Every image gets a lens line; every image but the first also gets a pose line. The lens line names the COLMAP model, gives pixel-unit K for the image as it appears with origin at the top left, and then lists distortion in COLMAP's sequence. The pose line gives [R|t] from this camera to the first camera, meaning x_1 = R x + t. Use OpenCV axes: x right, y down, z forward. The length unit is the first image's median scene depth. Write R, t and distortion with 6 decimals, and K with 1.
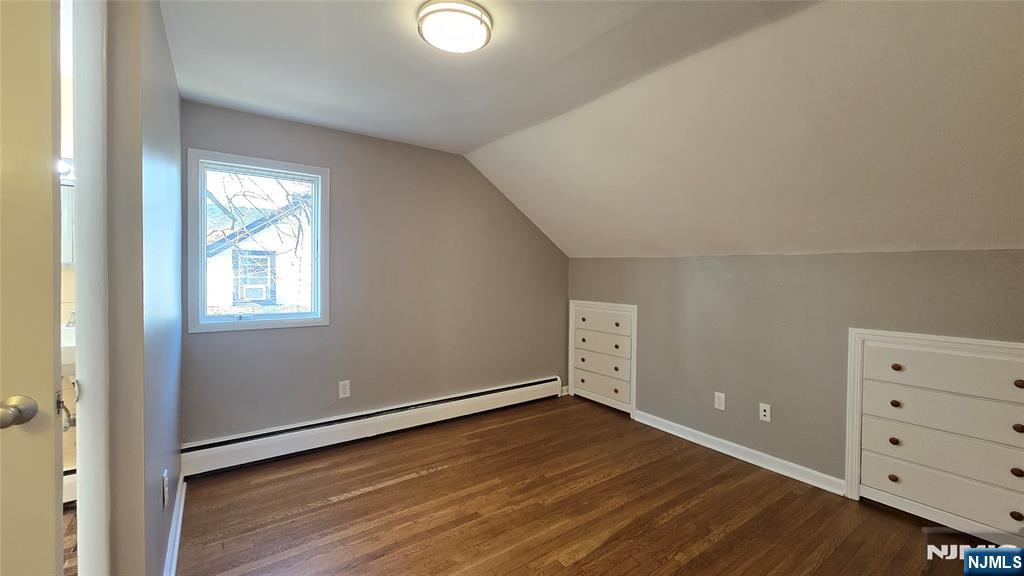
lens RADIAL K [[417.0, 0, 515.7], [0, 417.0, 283.5], [0, 0, 1]] dist [-0.003624, -0.000282]
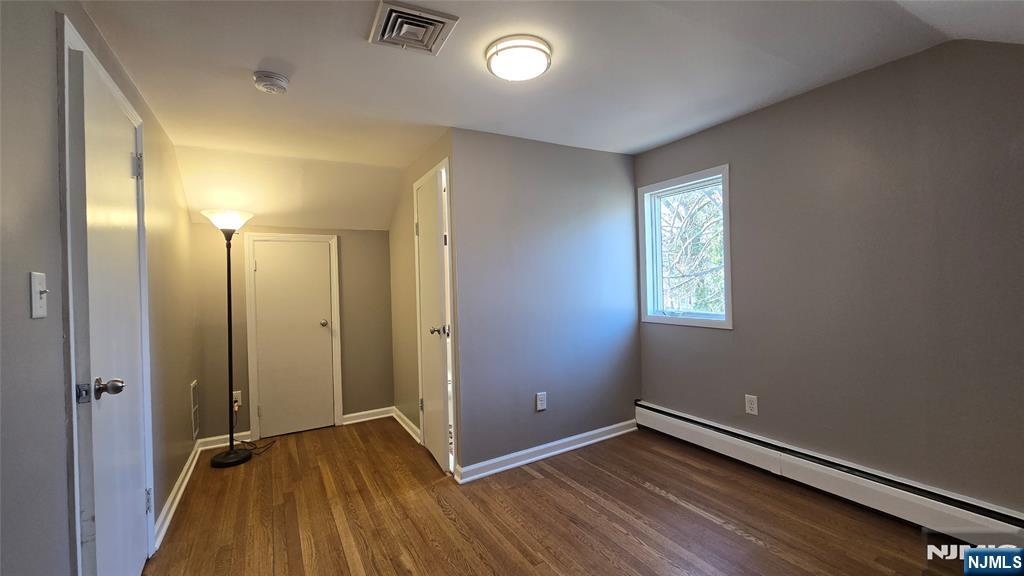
lens RADIAL K [[417.0, 0, 515.7], [0, 417.0, 283.5], [0, 0, 1]] dist [-0.003624, -0.000282]
pose [[-0.097089, -0.011315, -0.995211, 0.563405], [-0.004970, 0.999928, -0.010883, 0.010795], [0.995263, 0.003889, -0.097139, 0.643122]]
